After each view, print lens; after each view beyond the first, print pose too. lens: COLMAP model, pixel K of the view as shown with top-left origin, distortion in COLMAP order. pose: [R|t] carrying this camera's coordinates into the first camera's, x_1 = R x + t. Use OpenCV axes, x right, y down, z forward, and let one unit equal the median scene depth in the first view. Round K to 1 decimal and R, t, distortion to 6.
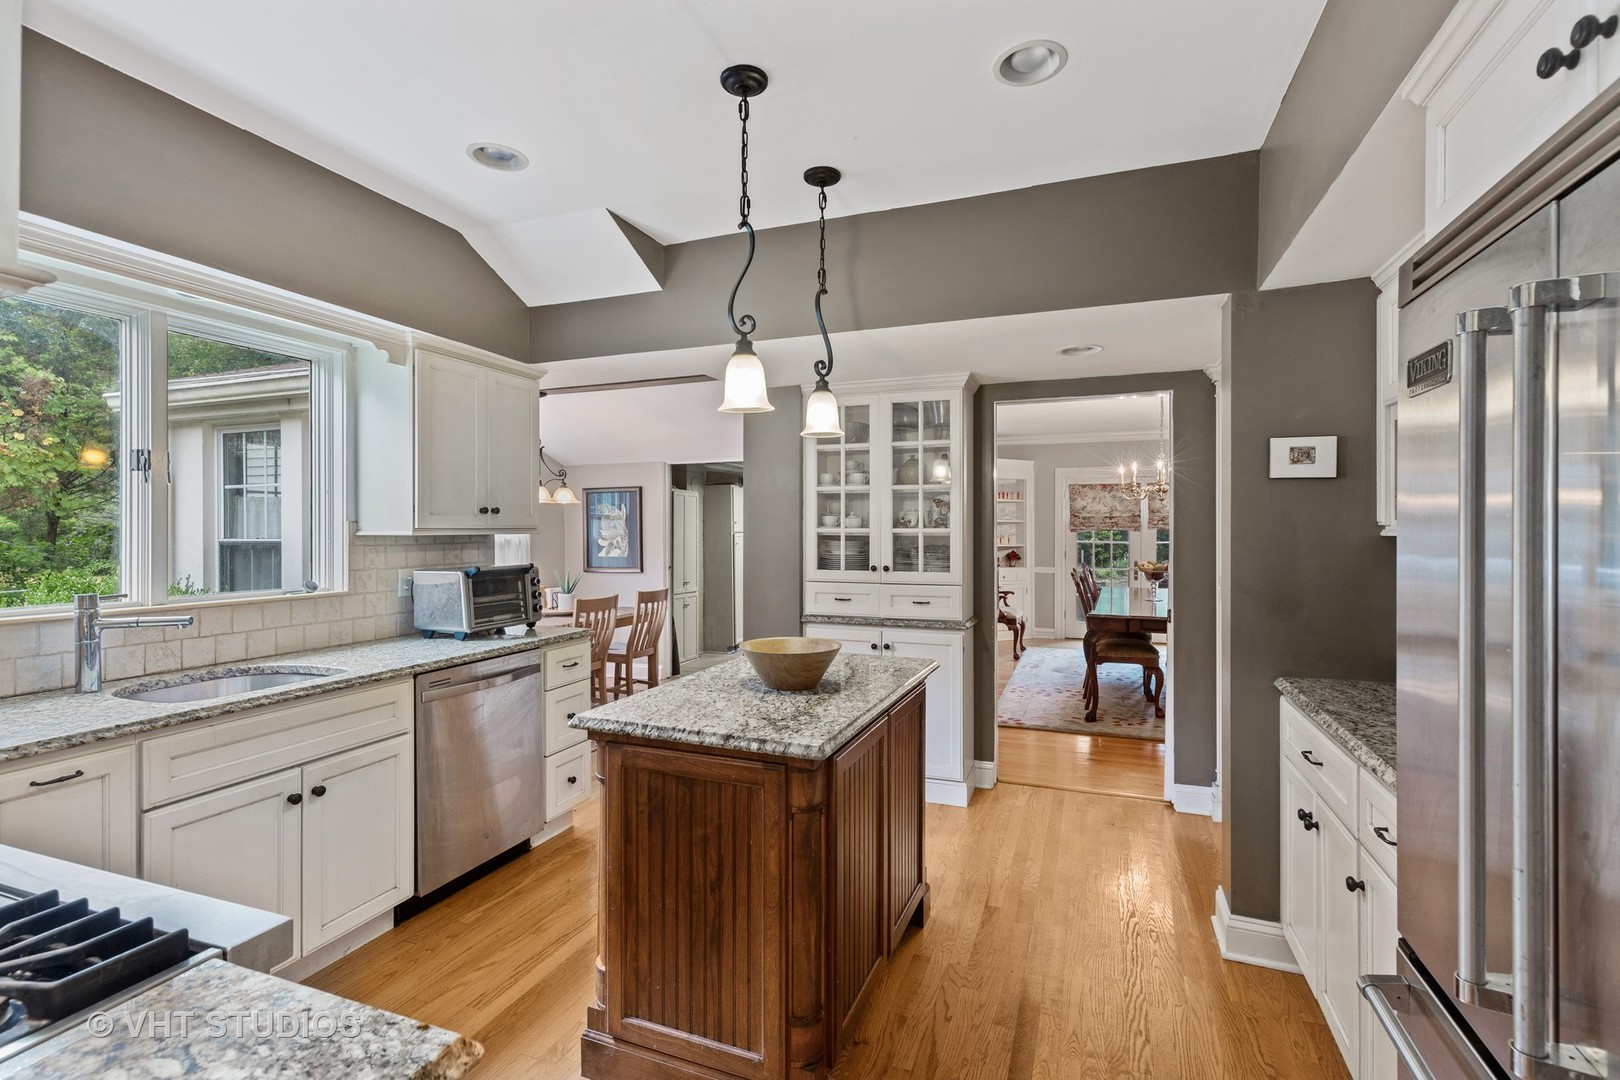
lens RADIAL K [[735.5, 0, 815.2], [0, 735.5, 531.5], [0, 0, 1]] dist [0.000145, 0.000075]
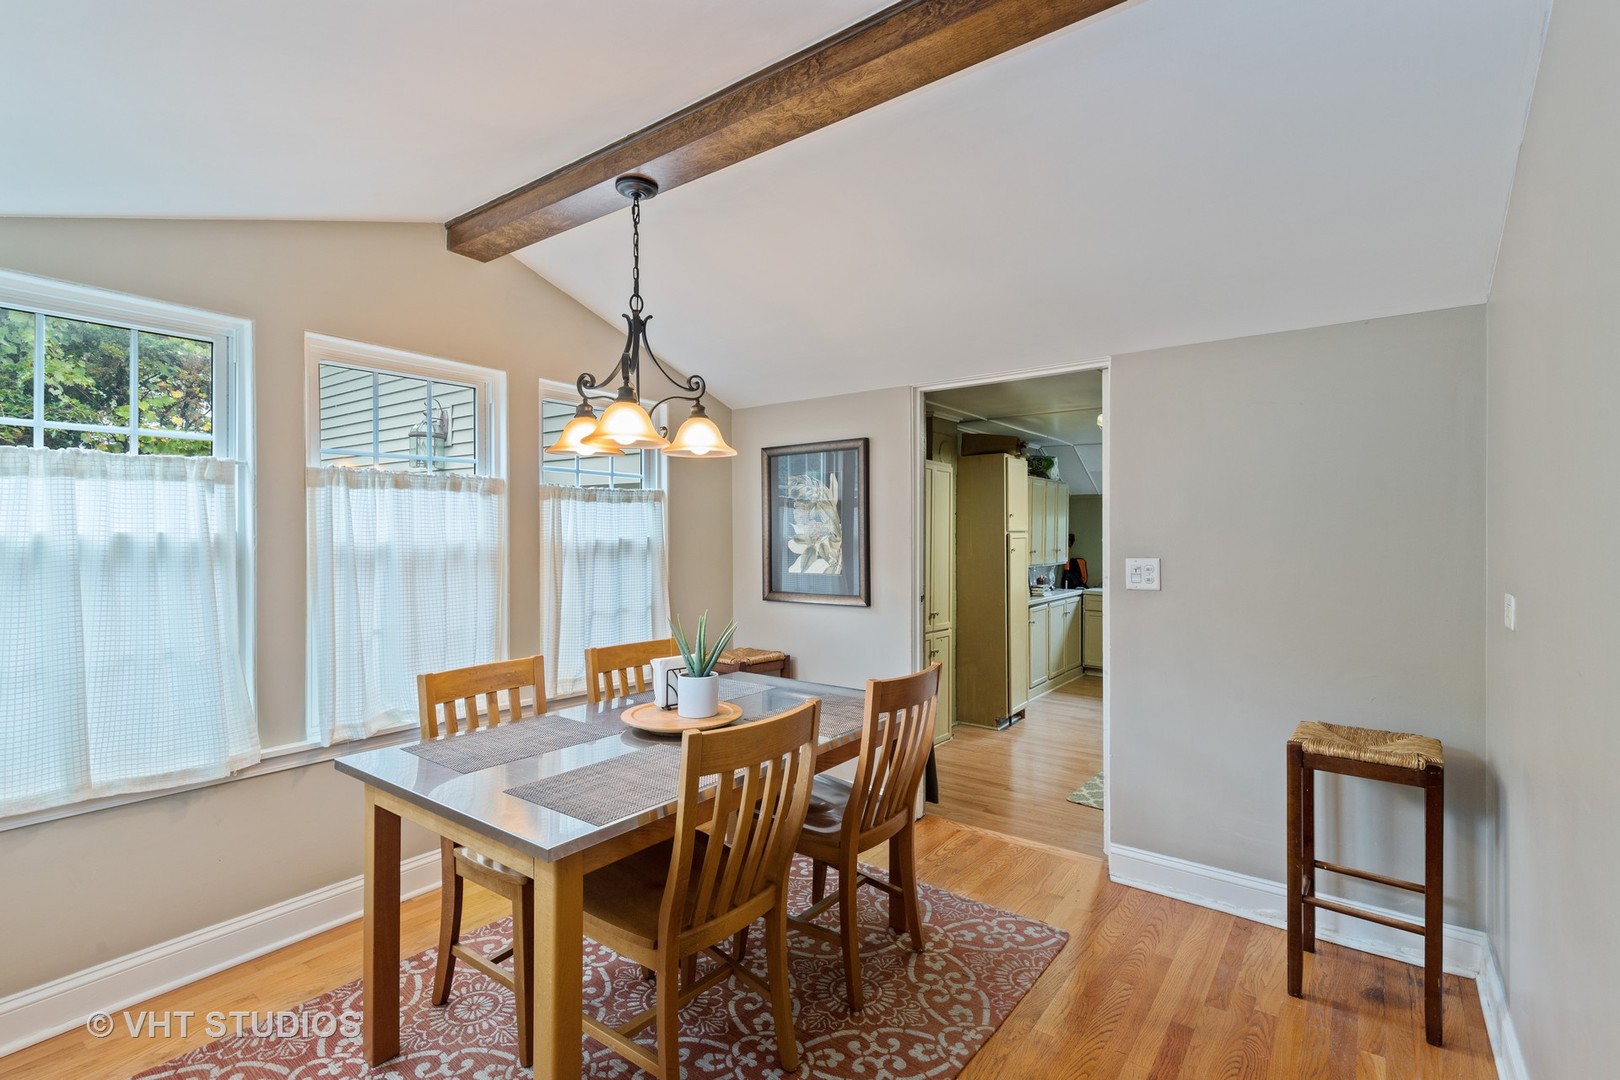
lens RADIAL K [[735.5, 0, 815.2], [0, 735.5, 531.5], [0, 0, 1]] dist [0.000145, 0.000075]
pose [[0.961607, 0.002219, -0.274421, -0.124774], [-0.004417, 0.999963, -0.007393, 0.007236], [0.274394, 0.008321, 0.961581, 0.474776]]
